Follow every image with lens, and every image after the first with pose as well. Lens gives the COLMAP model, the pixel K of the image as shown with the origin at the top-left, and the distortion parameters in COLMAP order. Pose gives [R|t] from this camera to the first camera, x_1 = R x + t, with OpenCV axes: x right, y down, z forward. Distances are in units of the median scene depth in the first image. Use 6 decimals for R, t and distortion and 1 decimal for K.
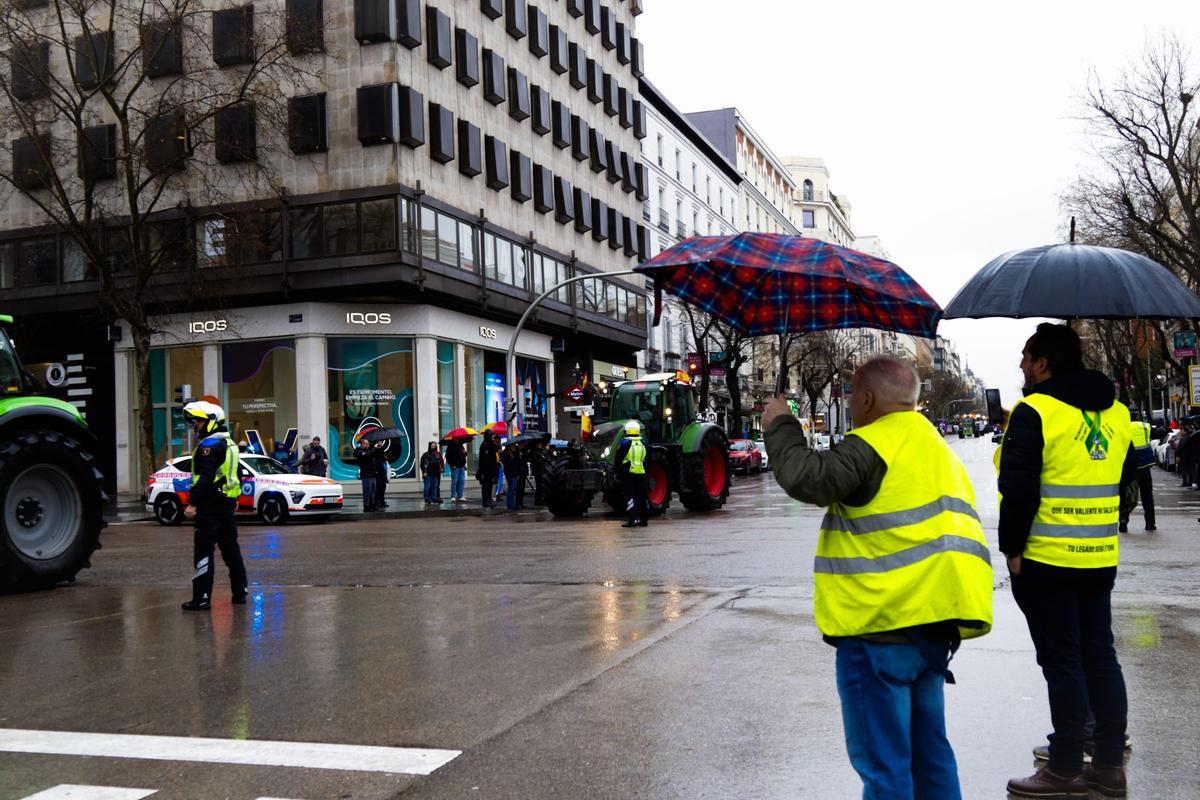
lens RADIAL K [[1289.1, 0, 600.0], [0, 1289.1, 400.0], [0, 0, 1]] dist [-0.024723, 0.017679]
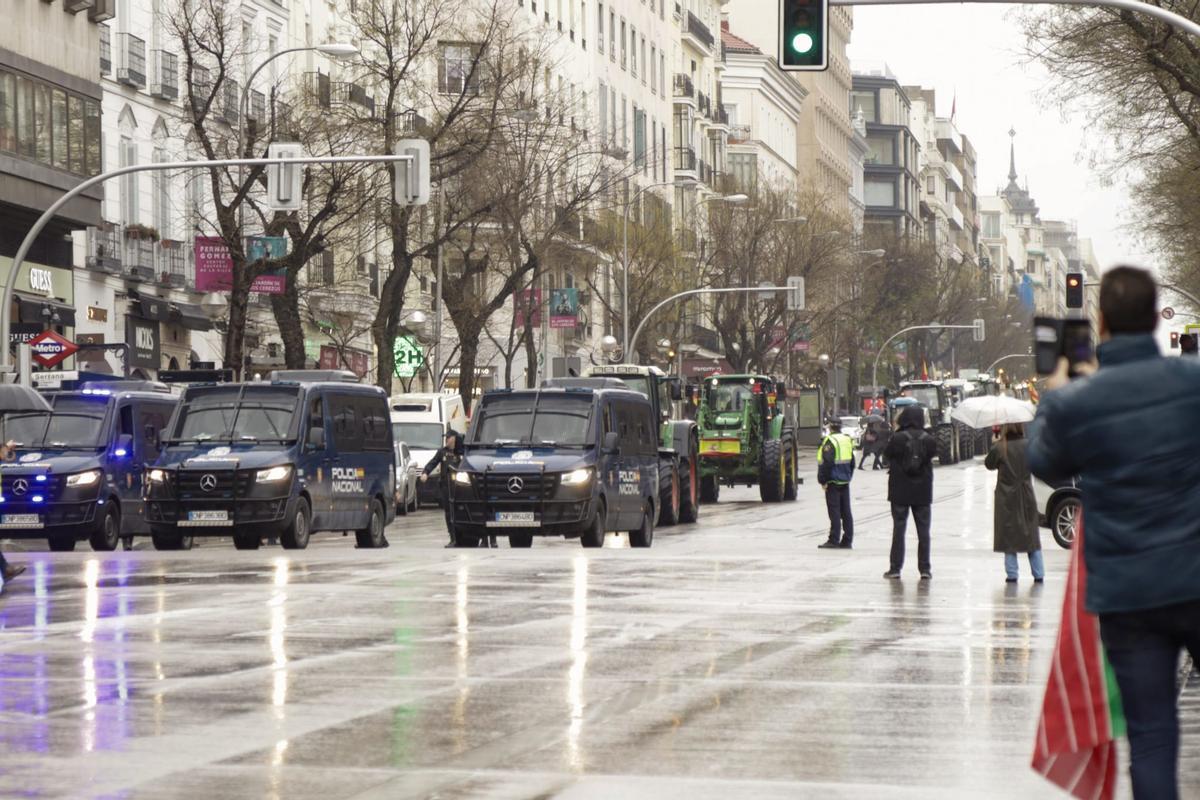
lens RADIAL K [[1289.1, 0, 600.0], [0, 1289.1, 400.0], [0, 0, 1]] dist [-0.024723, 0.017679]
pose [[0.976024, 0.017785, 0.216935, 0.124503], [-0.018726, 0.999822, 0.002283, 0.016377], [-0.216856, -0.006291, 0.976183, 0.641227]]
